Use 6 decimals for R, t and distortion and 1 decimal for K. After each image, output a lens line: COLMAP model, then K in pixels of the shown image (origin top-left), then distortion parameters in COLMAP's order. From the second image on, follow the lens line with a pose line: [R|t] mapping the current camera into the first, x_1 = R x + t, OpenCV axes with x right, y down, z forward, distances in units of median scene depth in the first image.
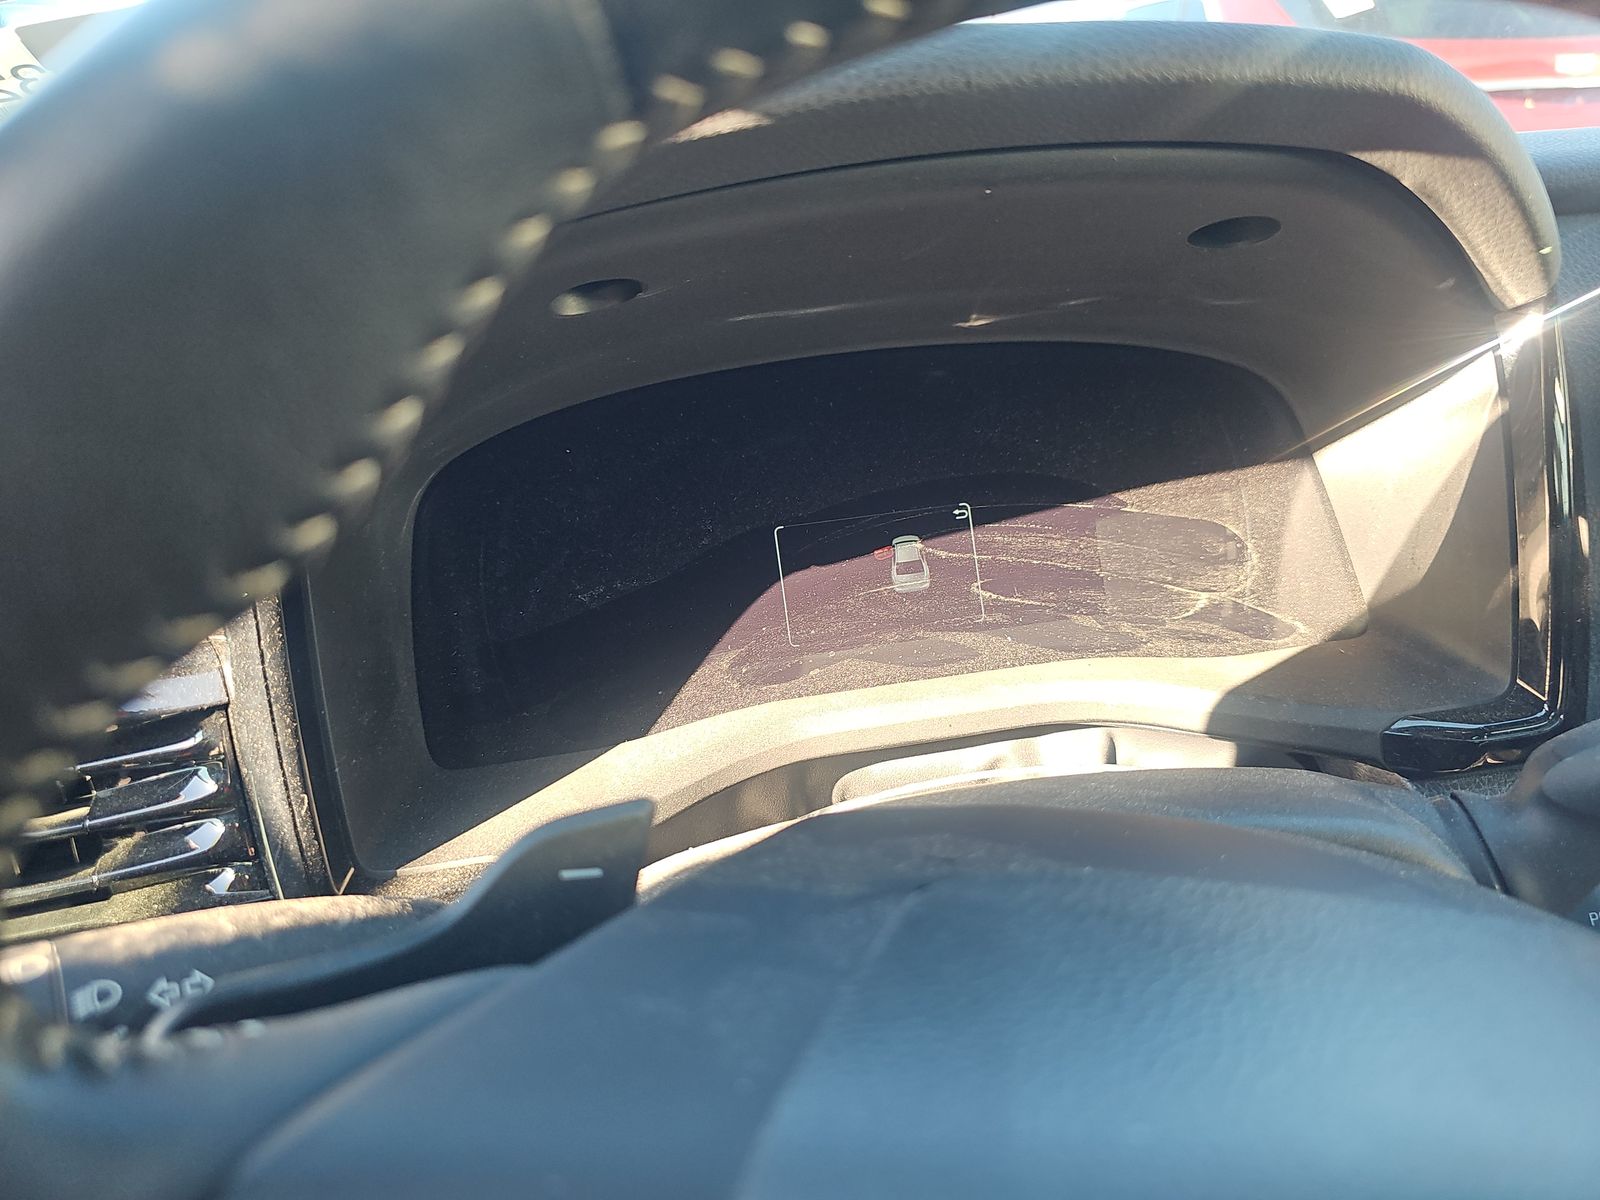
lens RADIAL K [[1060.5, 0, 790.1], [0, 1060.5, 591.0], [0, 0, 1]] dist [-0.008212, -0.009595]
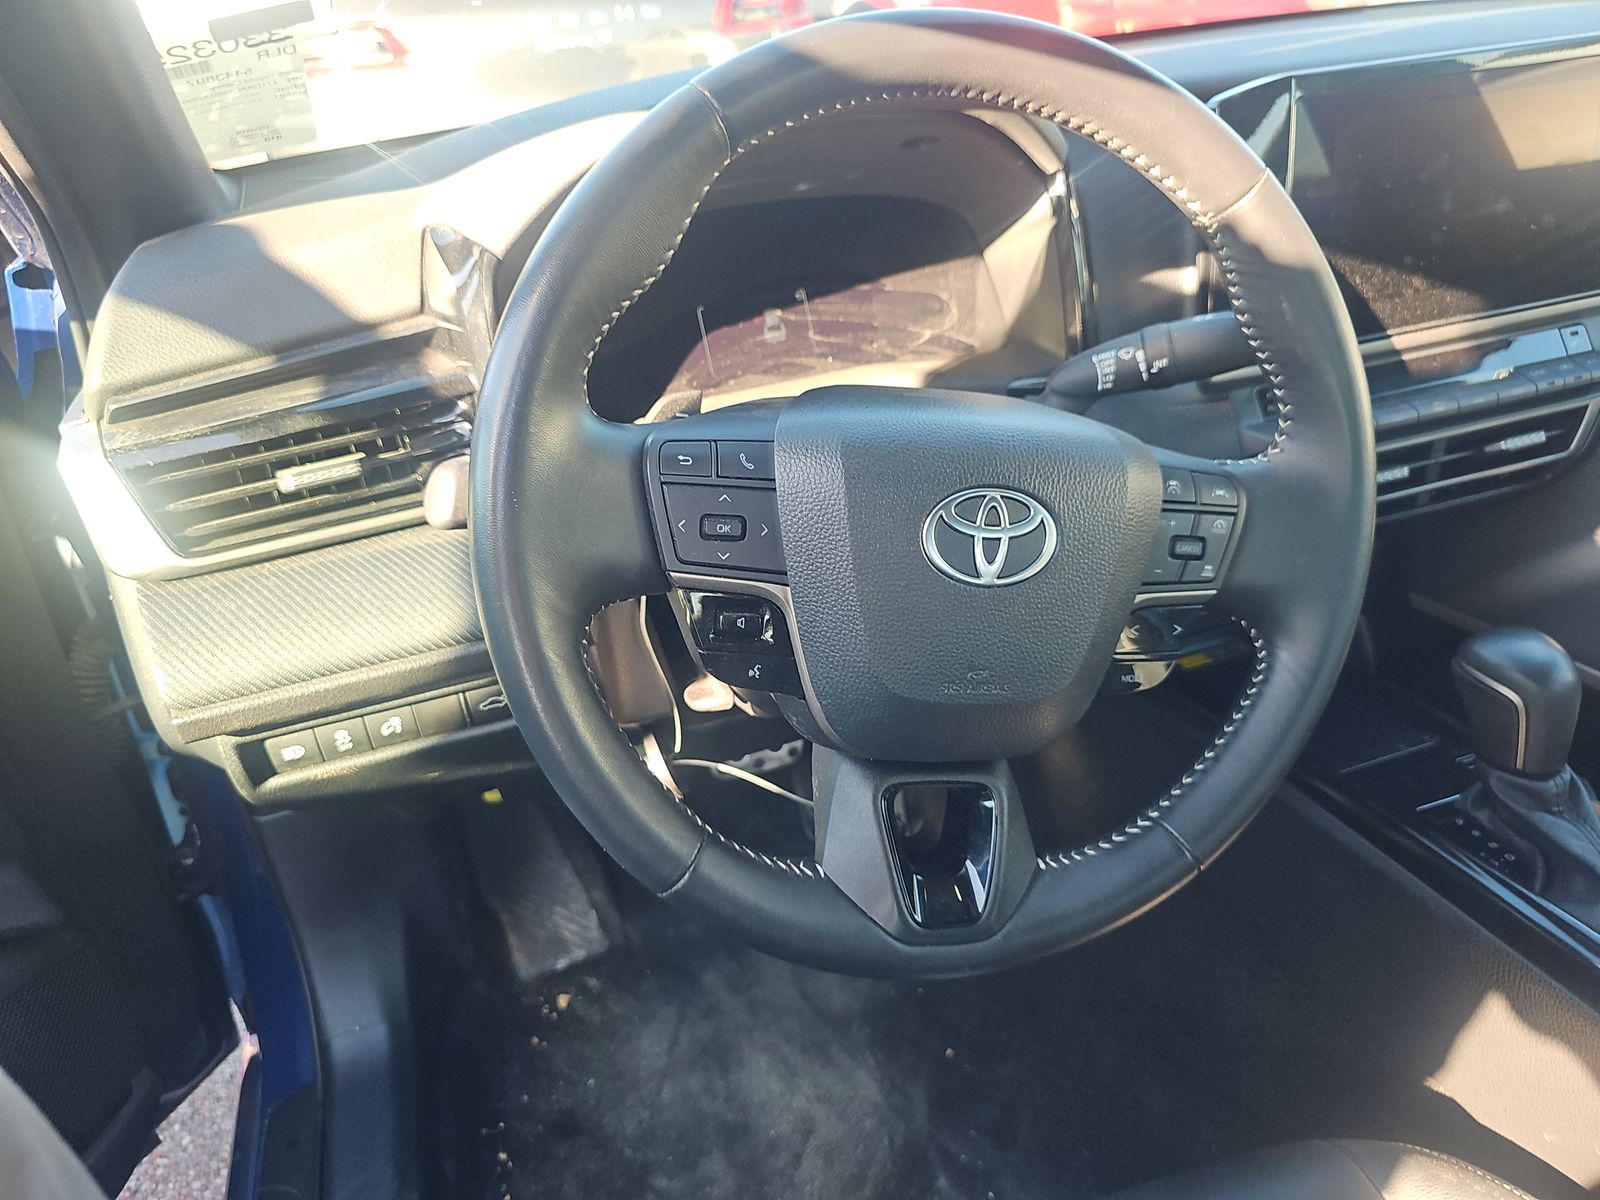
lens RADIAL K [[1060.5, 0, 793.9], [0, 1060.5, 609.4], [0, 0, 1]] dist [-0.008212, -0.009595]
pose [[0.982499, -0.098063, 0.158362, -0.200534], [0.072340, 0.984343, 0.160736, 0.173588], [-0.171645, -0.146467, 0.974210, -0.898549]]
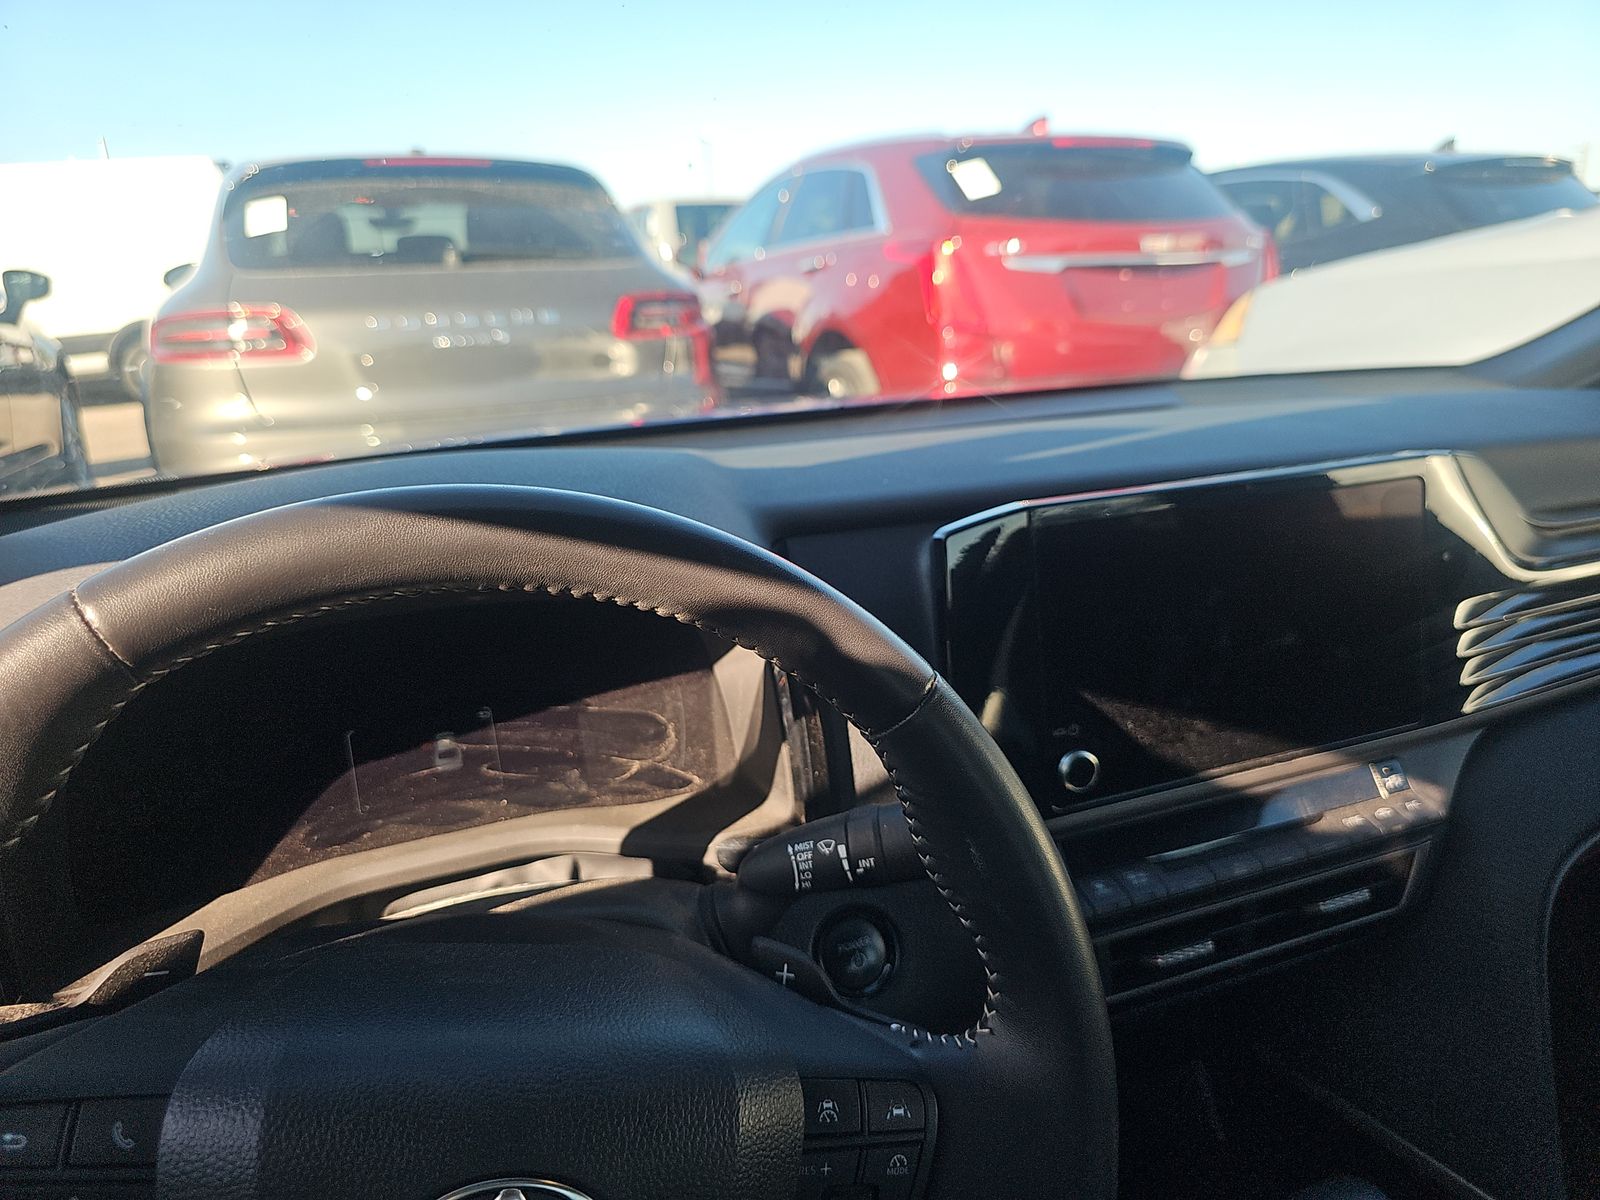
lens RADIAL K [[1060.5, 0, 813.3], [0, 1060.5, 598.8], [0, 0, 1]] dist [-0.008212, -0.009595]
pose [[0.964888, -0.028377, 0.261124, 0.240058], [0.051121, 0.995425, -0.080724, -0.098735], [-0.257639, 0.091239, 0.961924, -0.606224]]
